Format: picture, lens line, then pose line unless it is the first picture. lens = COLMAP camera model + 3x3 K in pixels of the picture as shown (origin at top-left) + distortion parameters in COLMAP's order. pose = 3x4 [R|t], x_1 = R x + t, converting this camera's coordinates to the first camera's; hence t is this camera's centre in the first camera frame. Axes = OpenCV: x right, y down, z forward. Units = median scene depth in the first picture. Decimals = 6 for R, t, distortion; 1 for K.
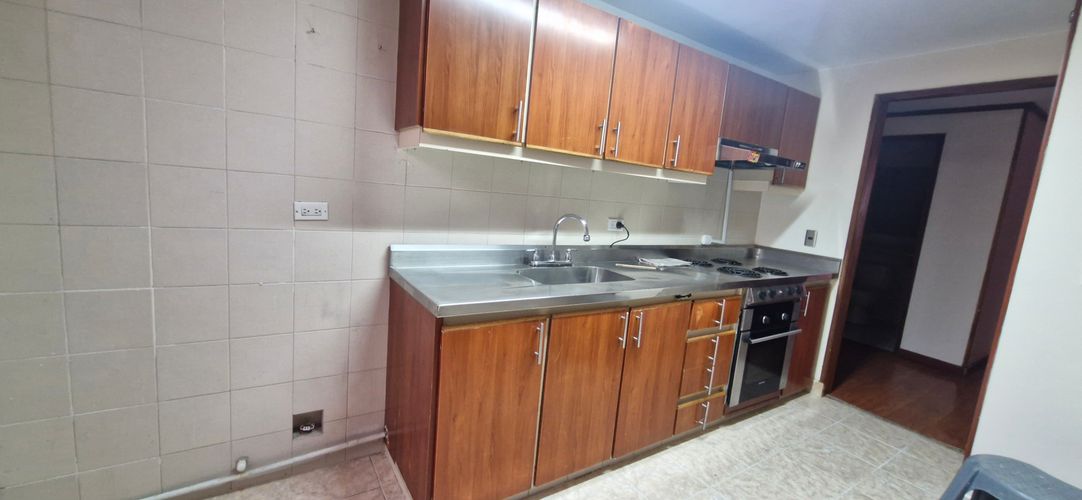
lens RADIAL K [[427.8, 0, 545.7], [0, 427.8, 248.2], [0, 0, 1]] dist [-0.001647, -0.000074]
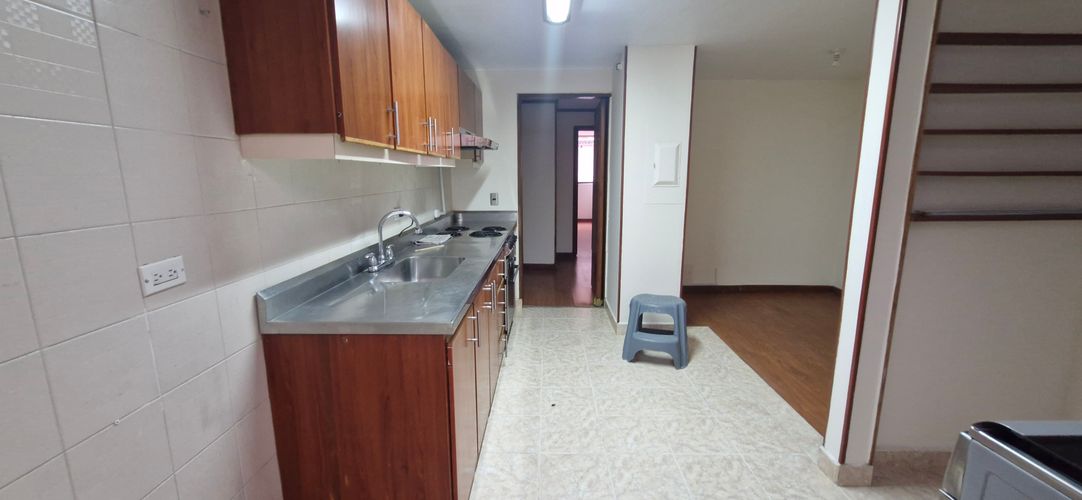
lens RADIAL K [[427.8, 0, 546.4], [0, 427.8, 248.7], [0, 0, 1]] dist [-0.001647, -0.000074]
pose [[0.547007, -0.234967, 0.803476, -0.573392], [0.165545, 0.971208, 0.171316, -0.107493], [-0.820596, 0.039300, 0.570155, 0.156552]]
